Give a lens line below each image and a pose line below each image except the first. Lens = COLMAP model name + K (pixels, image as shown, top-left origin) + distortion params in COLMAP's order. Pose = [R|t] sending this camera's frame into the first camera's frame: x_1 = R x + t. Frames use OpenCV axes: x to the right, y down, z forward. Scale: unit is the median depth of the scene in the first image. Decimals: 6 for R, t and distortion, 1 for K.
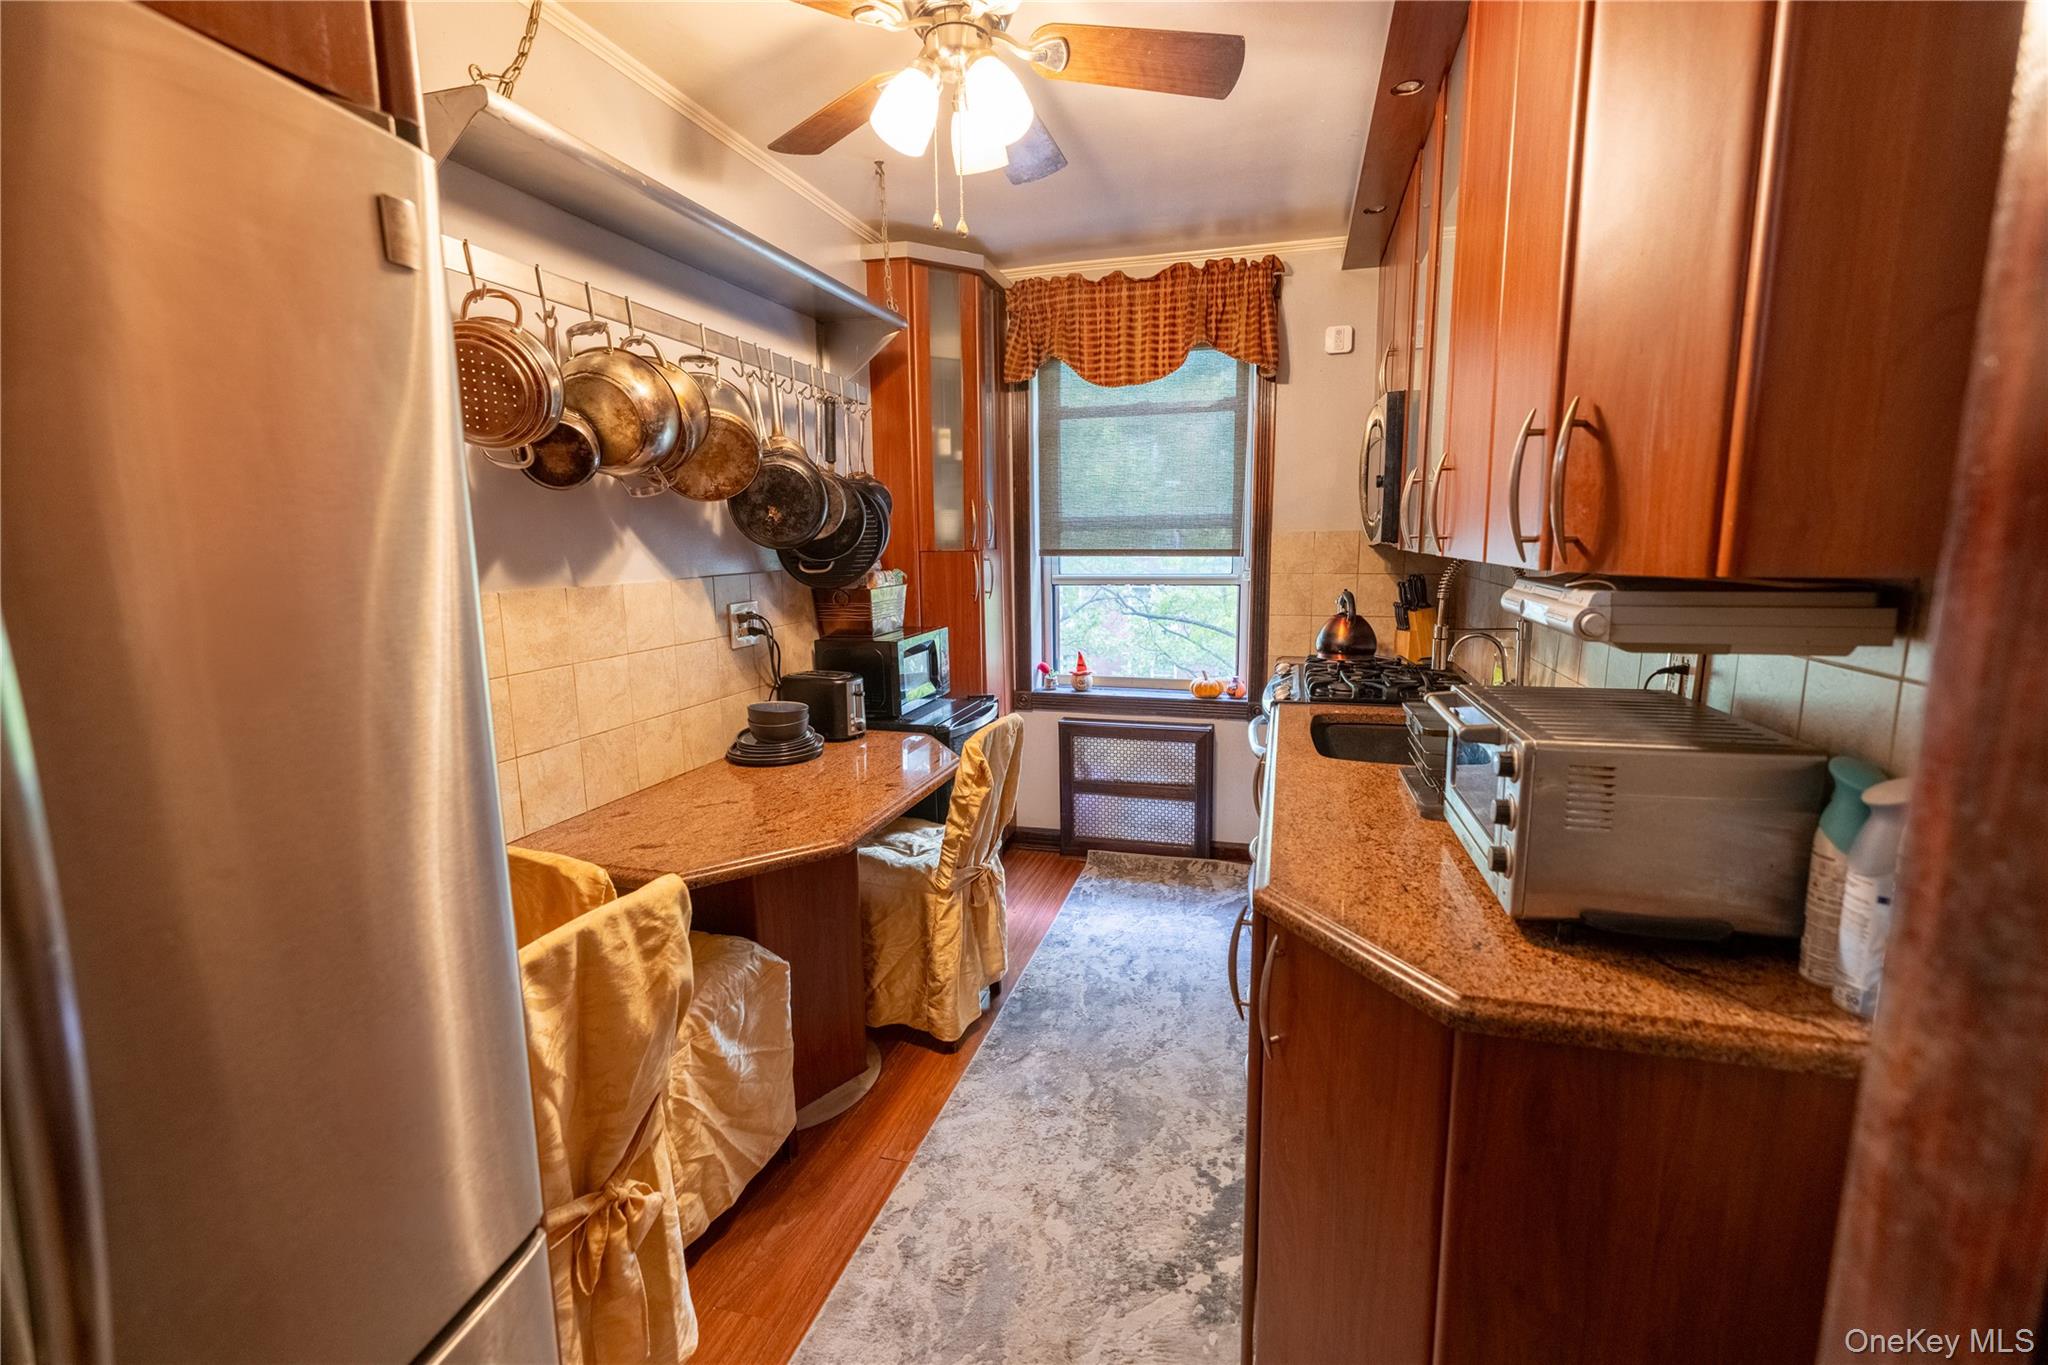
lens RADIAL K [[896.1, 0, 1032.3], [0, 896.1, 677.8], [0, 0, 1]] dist [0.002341, 0.000090]
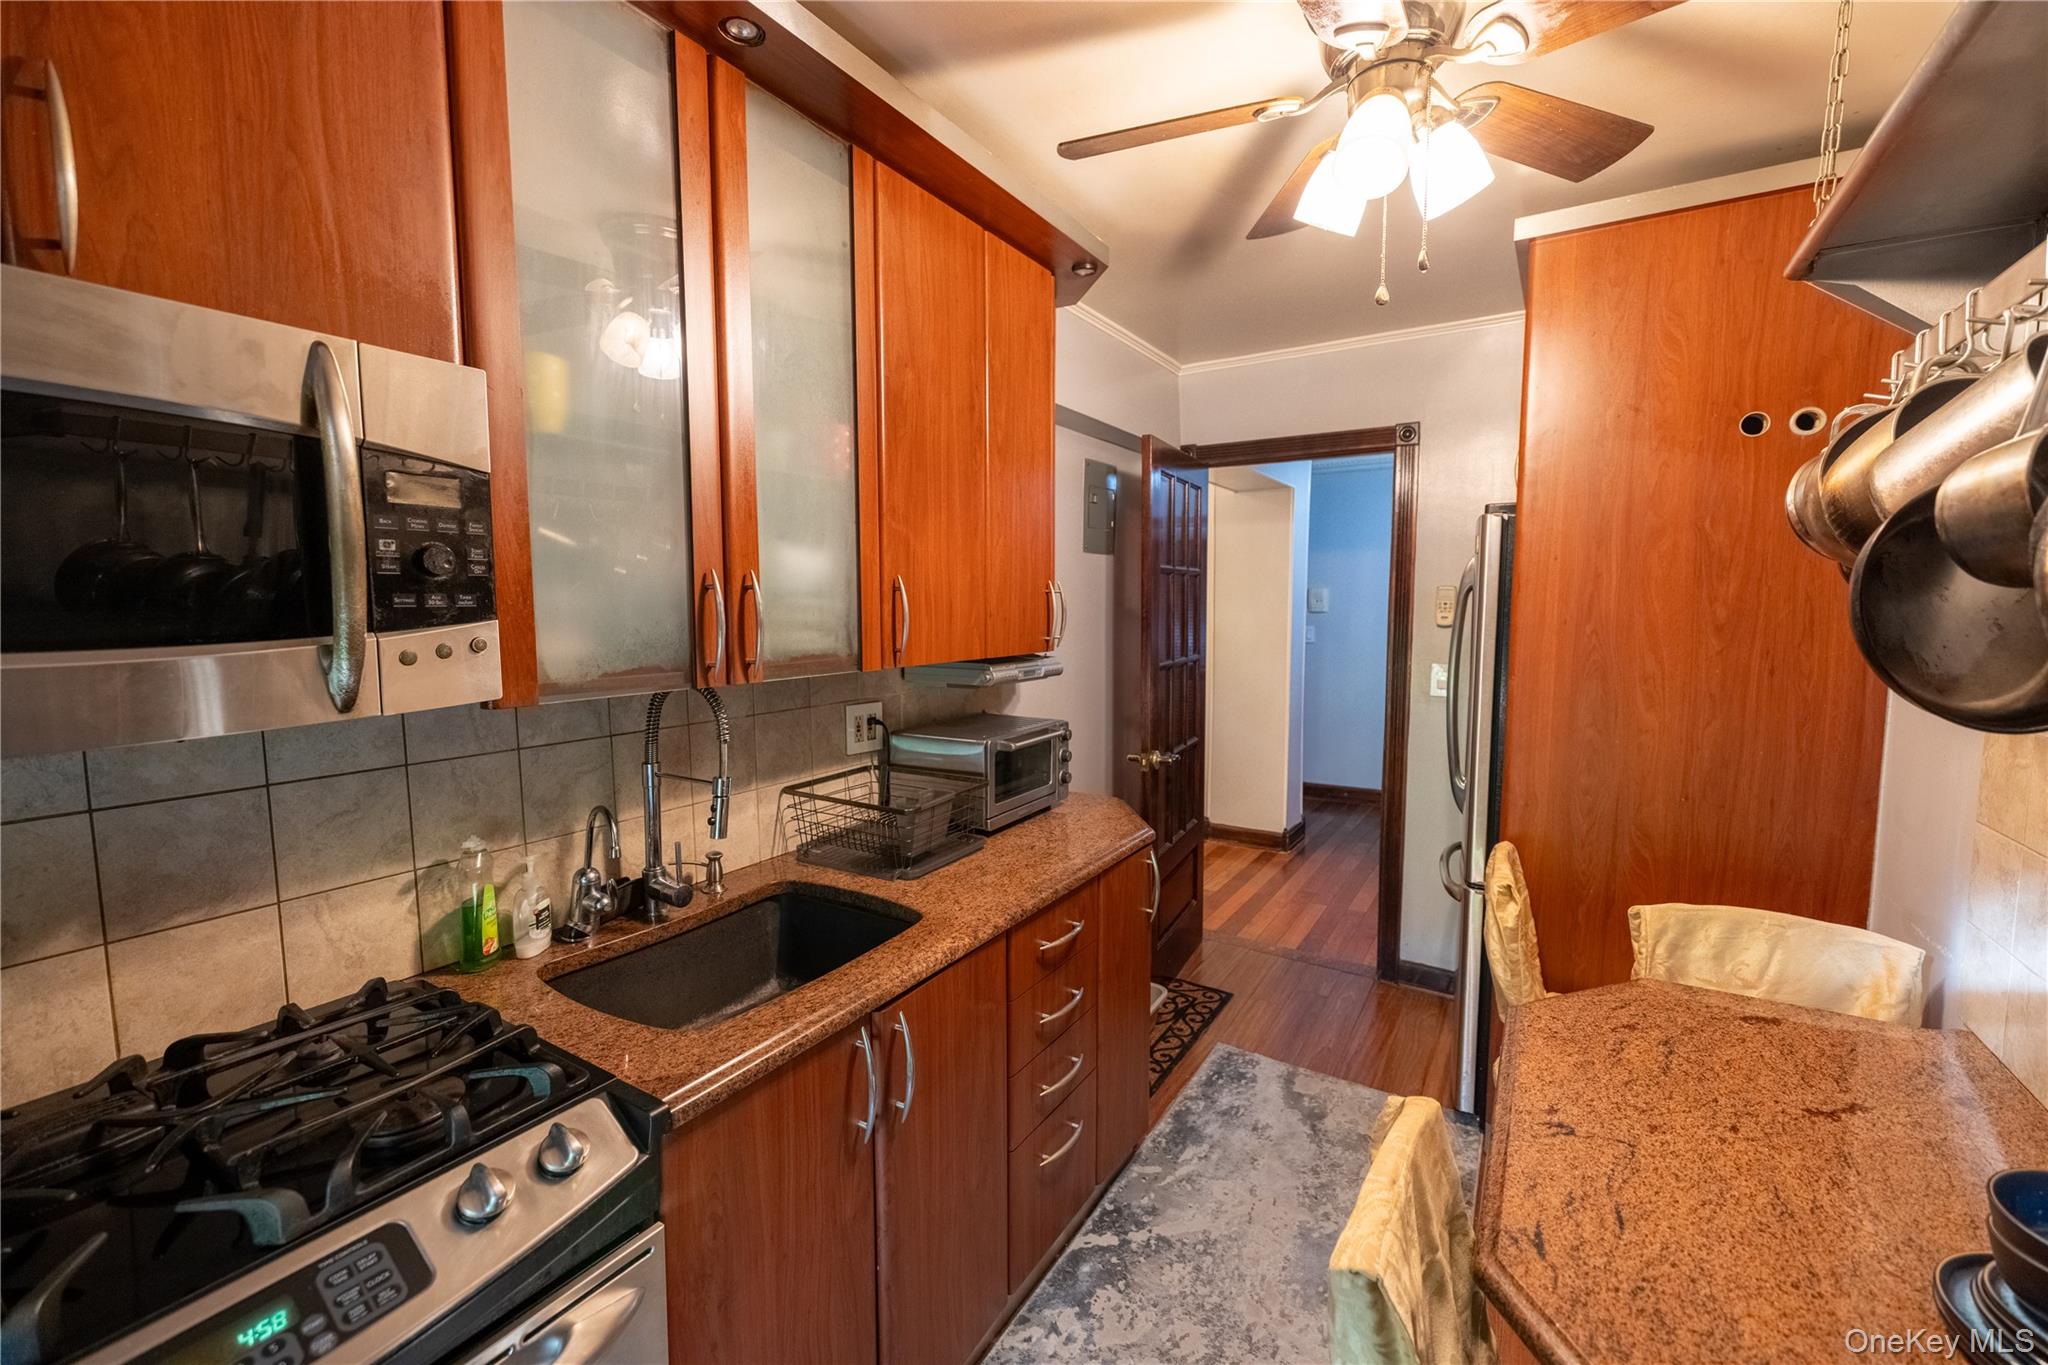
lens RADIAL K [[867.0, 0, 1031.7], [0, 867.0, 675.2], [0, 0, 1]] dist [0.001948, -0.000045]
pose [[-0.965487, -0.016210, 0.259945, 0.014316], [0.047831, 0.970051, 0.238147, -0.192412], [-0.256020, 0.242361, -0.935796, 1.010640]]
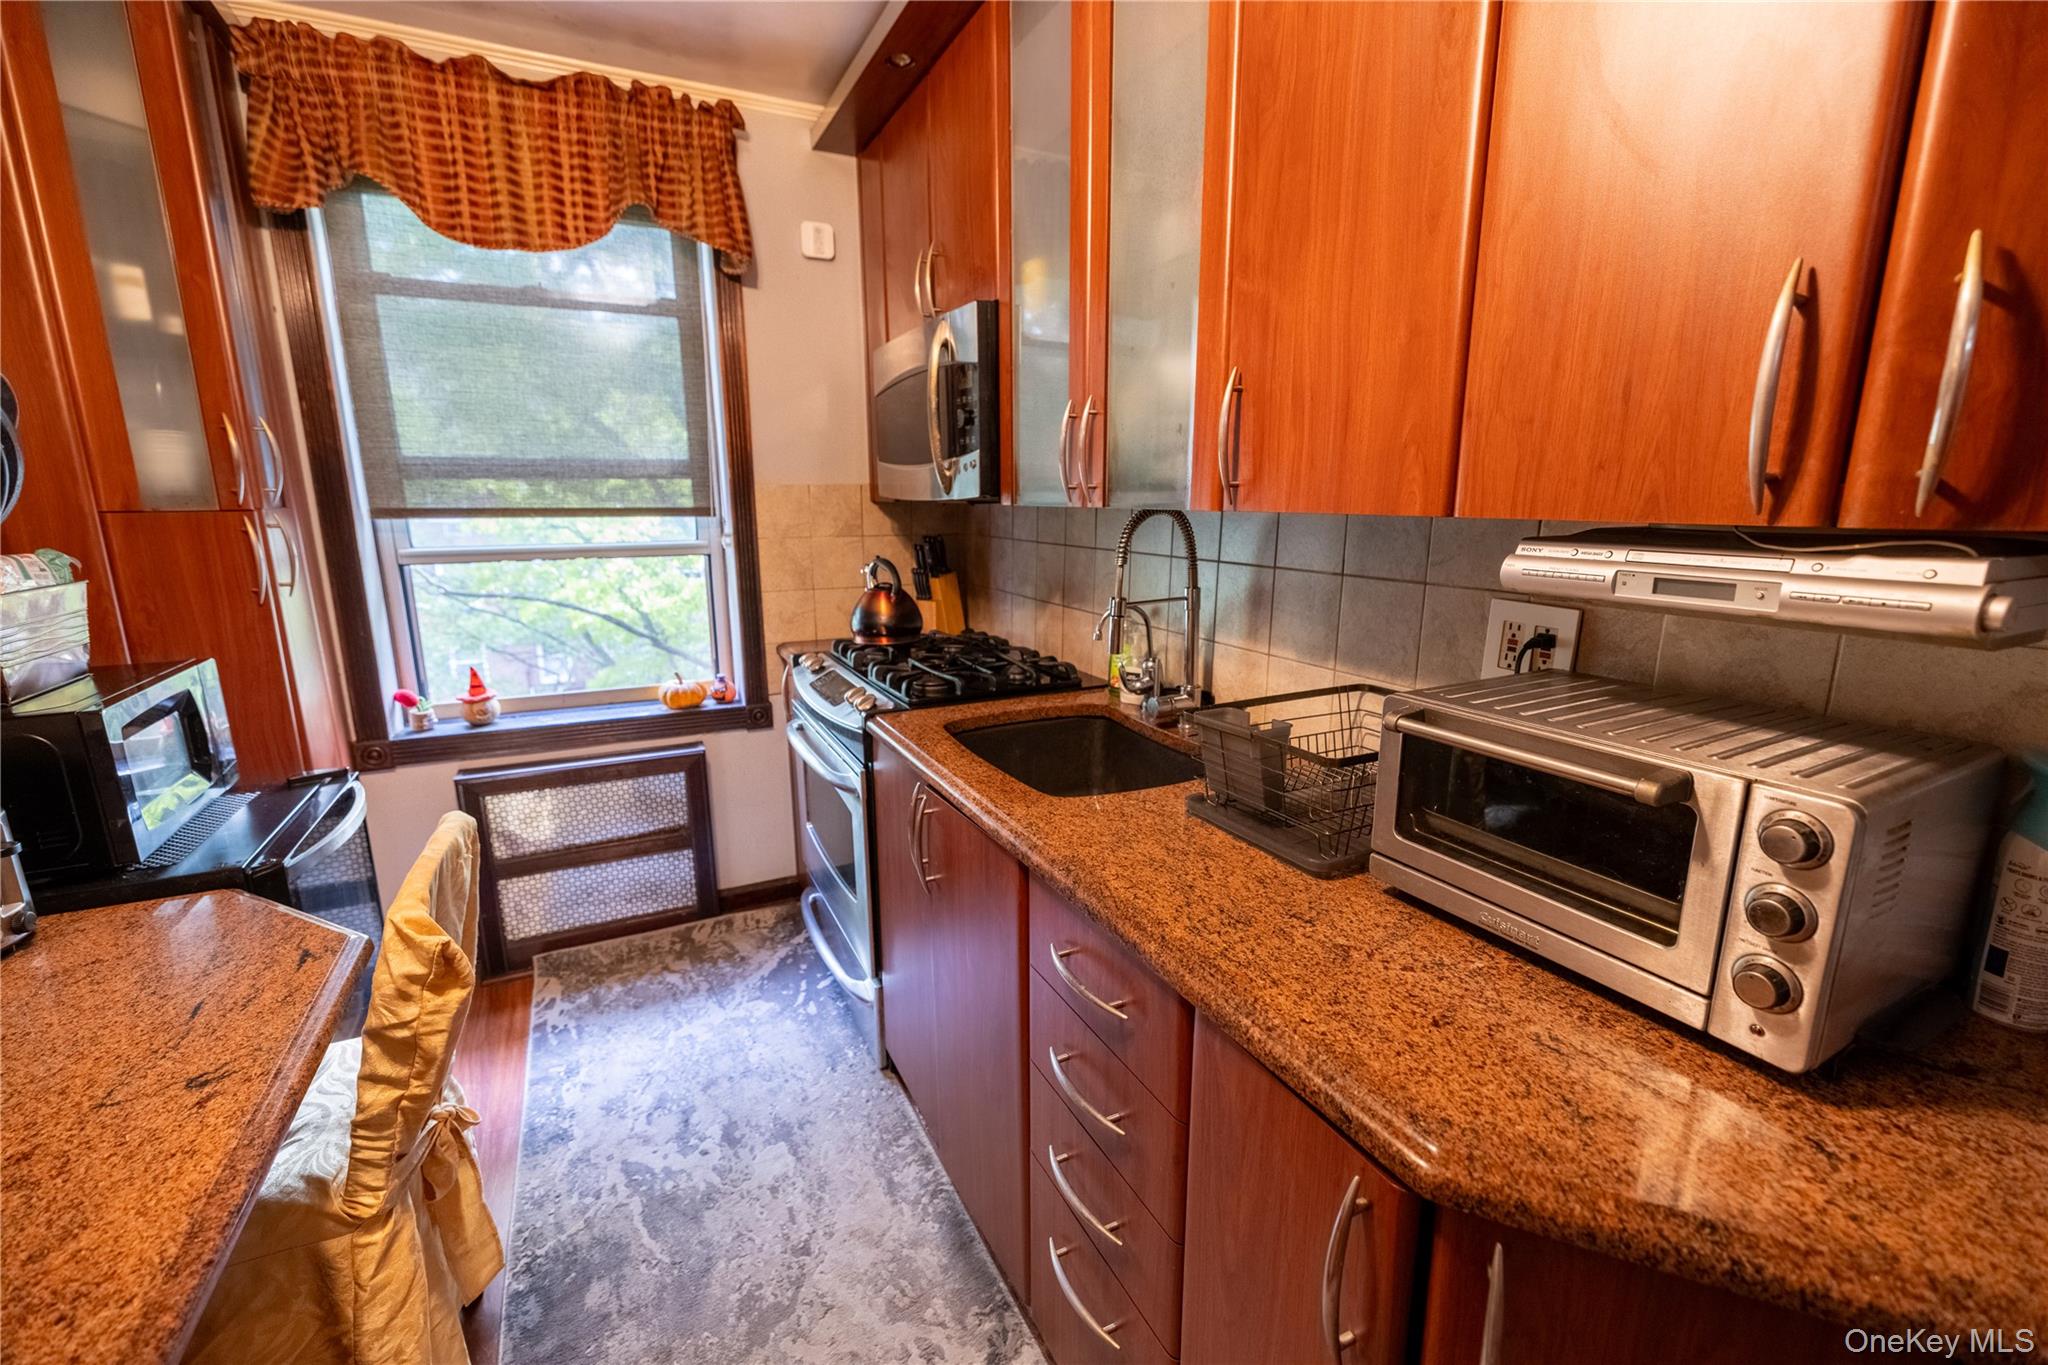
lens RADIAL K [[867.0, 0, 1031.7], [0, 867.0, 675.2], [0, 0, 1]] dist [0.001948, -0.000045]
pose [[0.733258, -0.131036, 0.667205, -0.079981], [0.100630, 0.991363, 0.084107, -0.039758], [-0.672463, 0.005469, 0.740111, 0.296950]]
